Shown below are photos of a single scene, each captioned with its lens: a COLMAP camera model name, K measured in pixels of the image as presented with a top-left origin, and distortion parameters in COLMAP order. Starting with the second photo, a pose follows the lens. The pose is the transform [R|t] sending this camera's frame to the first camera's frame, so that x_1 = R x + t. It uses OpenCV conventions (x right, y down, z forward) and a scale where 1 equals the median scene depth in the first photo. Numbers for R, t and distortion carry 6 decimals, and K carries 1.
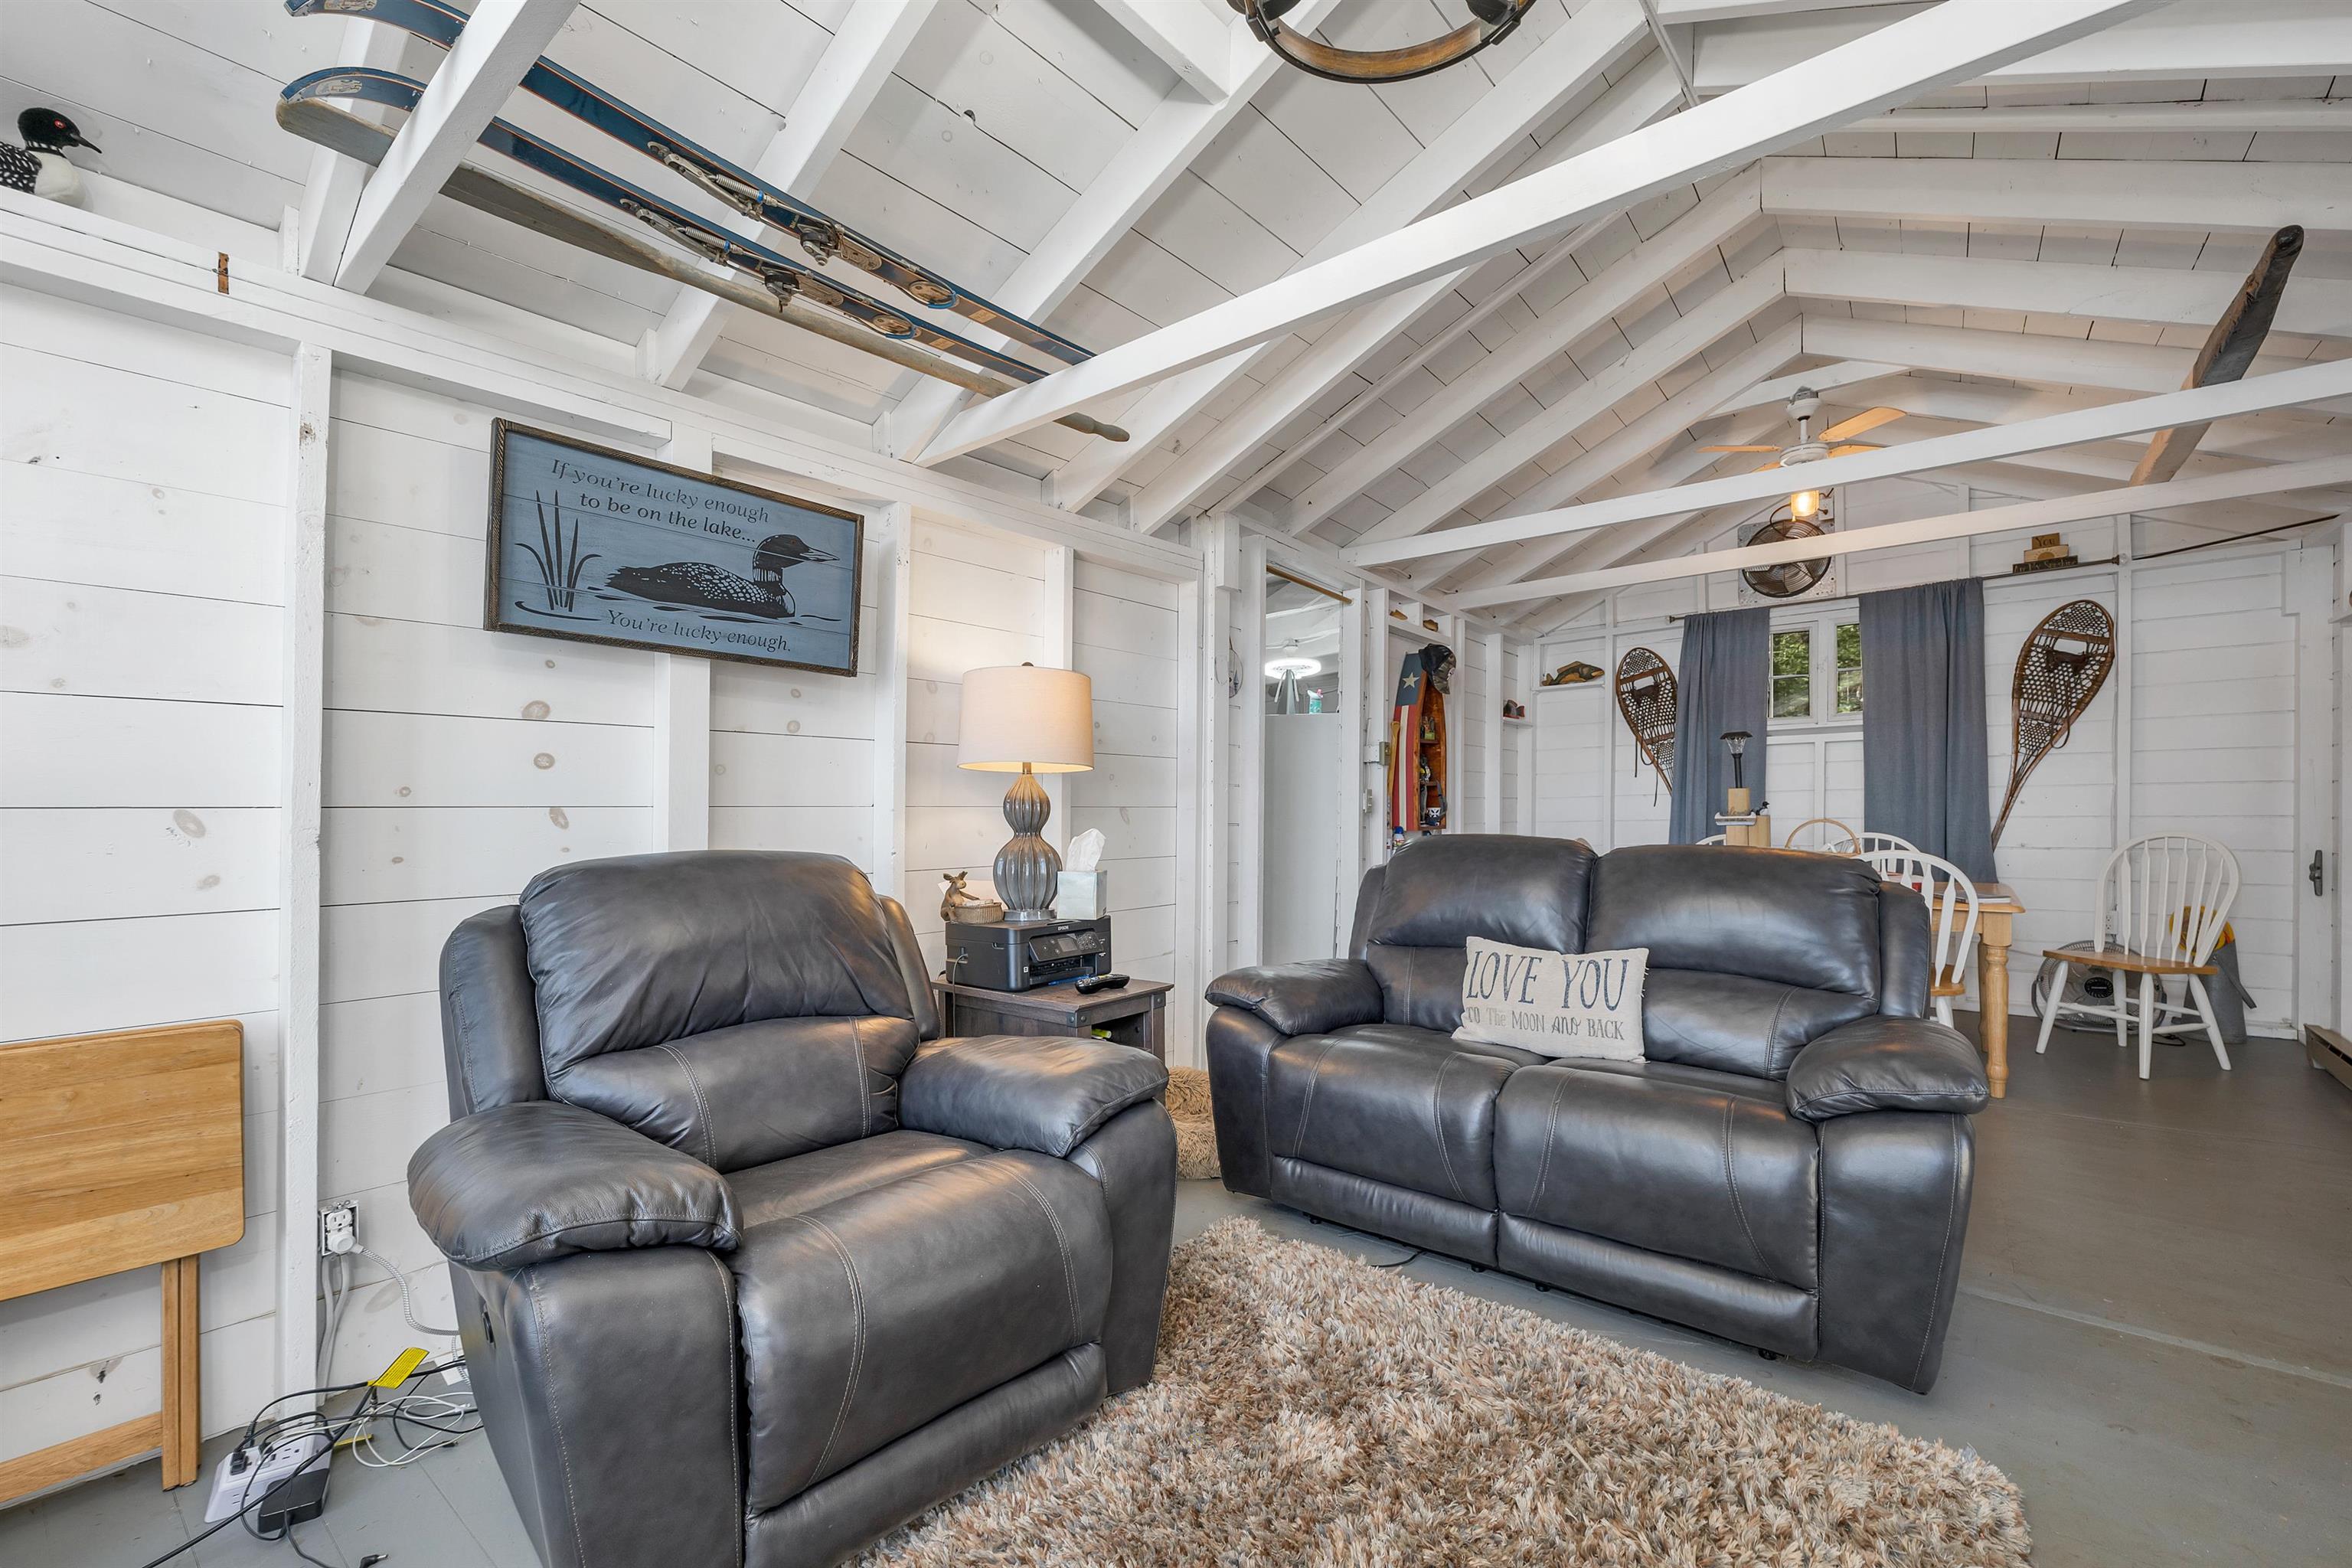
lens RADIAL K [[963.0, 0, 1197.5], [0, 963.0, 797.3], [0, 0, 1]] dist [-0.003023, -0.000448]
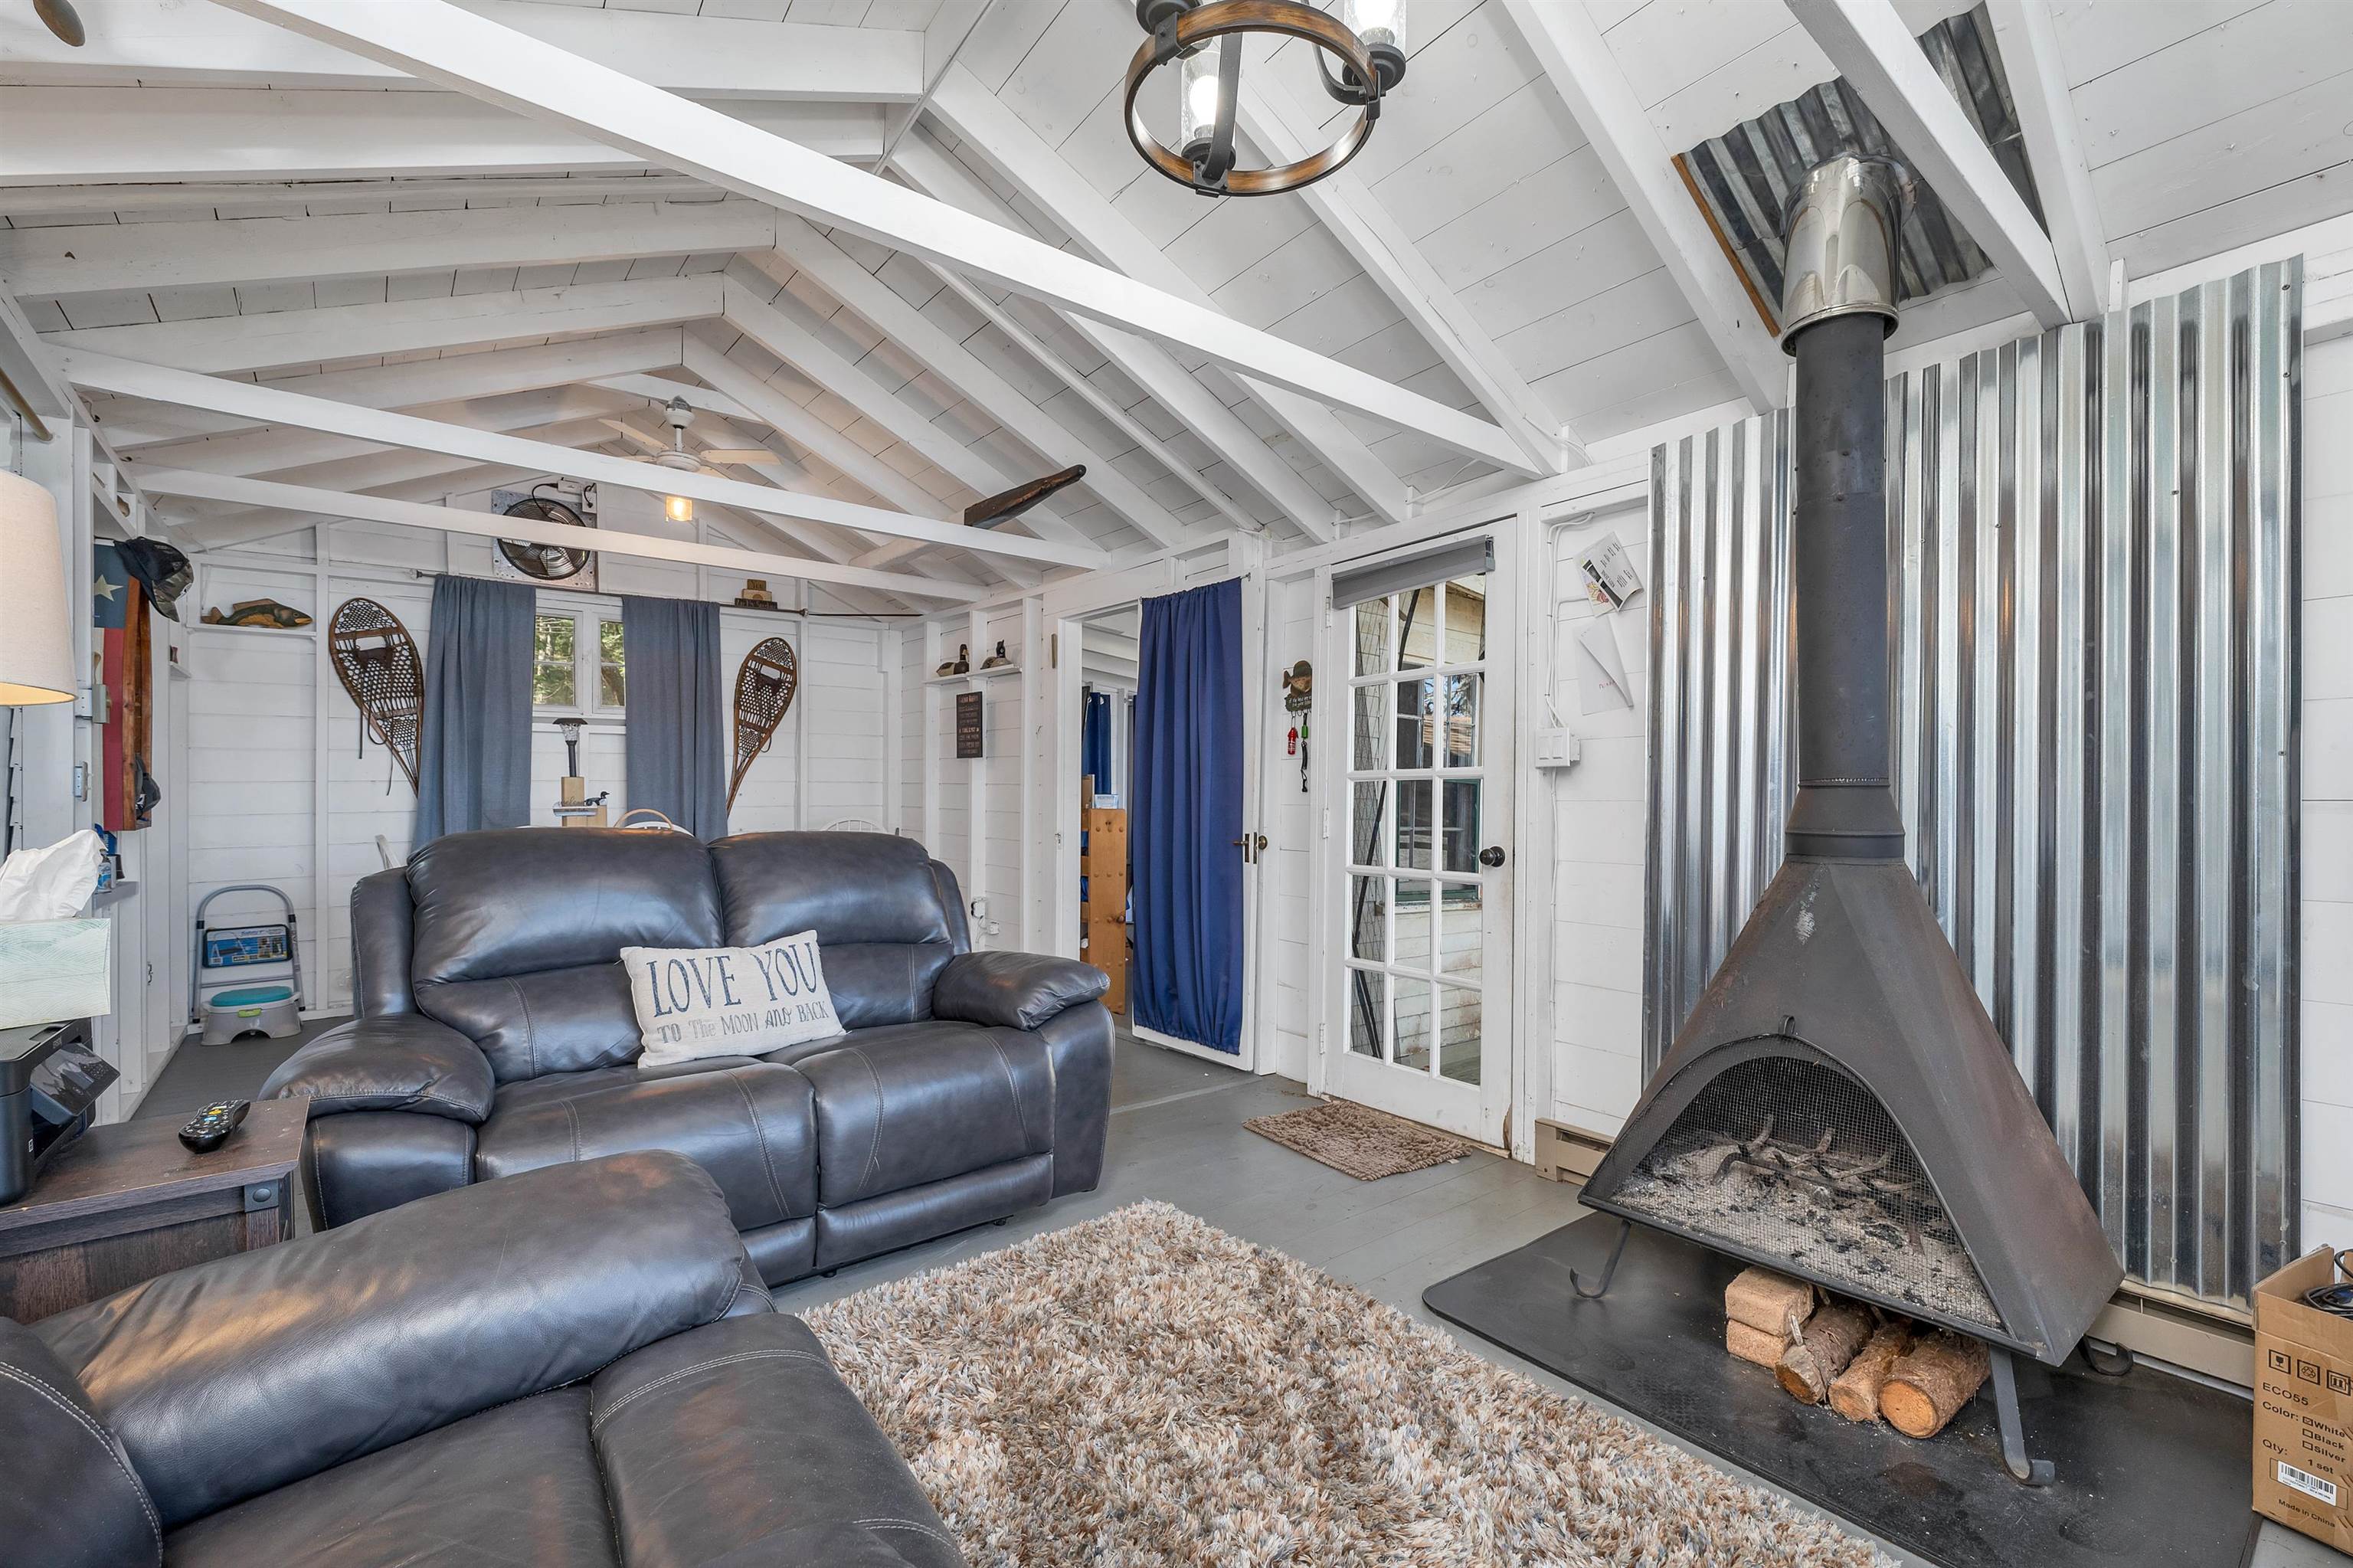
lens RADIAL K [[963.4, 0, 1196.8], [0, 963.4, 802.5], [0, 0, 1]] dist [-0.003023, -0.000448]
pose [[0.215694, 0.001357, 0.976460, -0.213636], [-0.015136, 0.999884, 0.001954, 0.004493], [-0.976344, -0.015202, 0.215689, 0.166745]]
